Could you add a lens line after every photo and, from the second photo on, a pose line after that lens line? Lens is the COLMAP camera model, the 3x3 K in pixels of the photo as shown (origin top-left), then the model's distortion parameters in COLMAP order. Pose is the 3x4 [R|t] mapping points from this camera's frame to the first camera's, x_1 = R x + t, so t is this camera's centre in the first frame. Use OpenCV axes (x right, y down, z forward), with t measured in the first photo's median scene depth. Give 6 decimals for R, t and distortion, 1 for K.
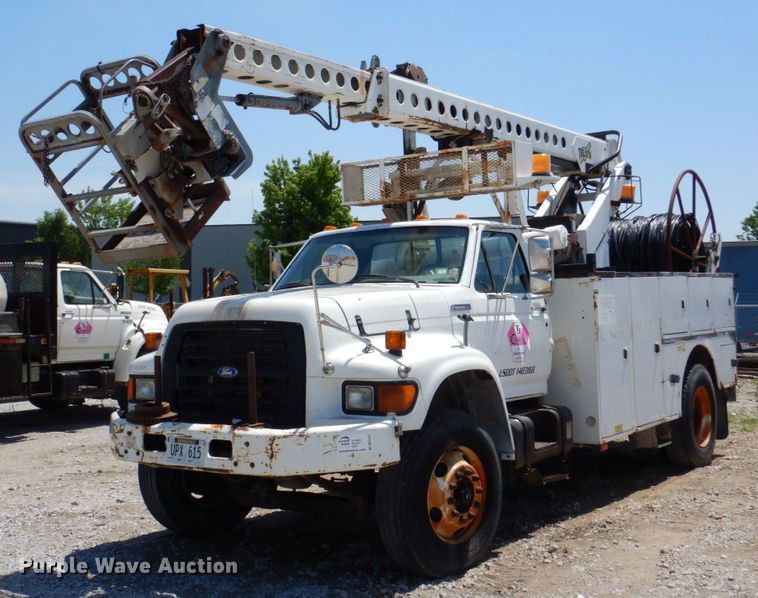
lens RADIAL K [[1019.6, 0, 383.8], [0, 1019.6, 298.4], [0, 0, 1]] dist [0.077433, 0.000000]
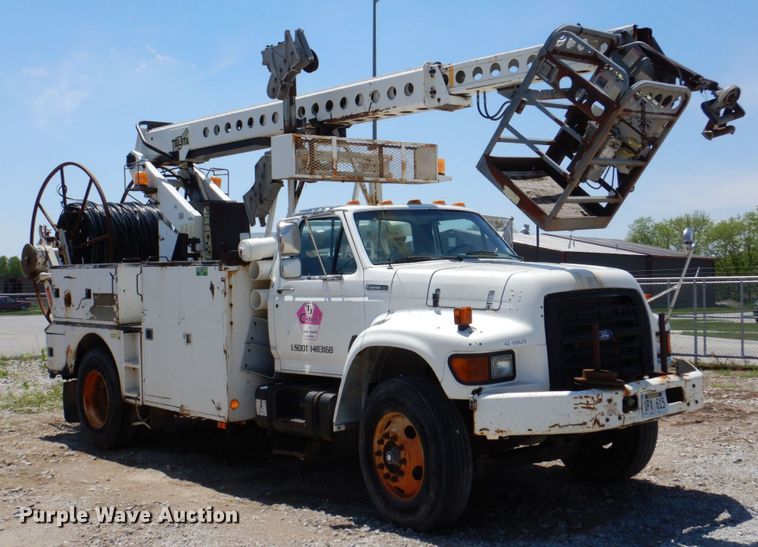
lens RADIAL K [[941.8, 0, 380.5], [0, 941.8, 257.1], [0, 0, 1]] dist [0.022063, 0.000000]
pose [[0.238217, 0.024130, 0.970912, -1.201888], [0.020700, 0.999338, -0.029915, 0.013523], [-0.970991, 0.027224, 0.237560, 0.991931]]
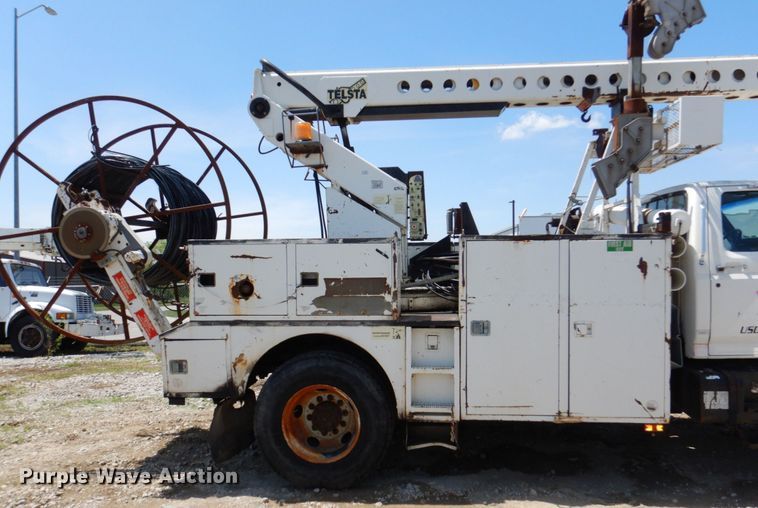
lens RADIAL K [[608.0, 0, 387.5], [0, 608.0, 285.0], [0, 0, 1]] dist [0.007122, 0.016561]
pose [[-0.490921, -0.002873, 0.871199, -0.487040], [0.026699, 0.999475, 0.018341, 0.013574], [-0.870795, 0.032265, -0.490586, 2.082665]]
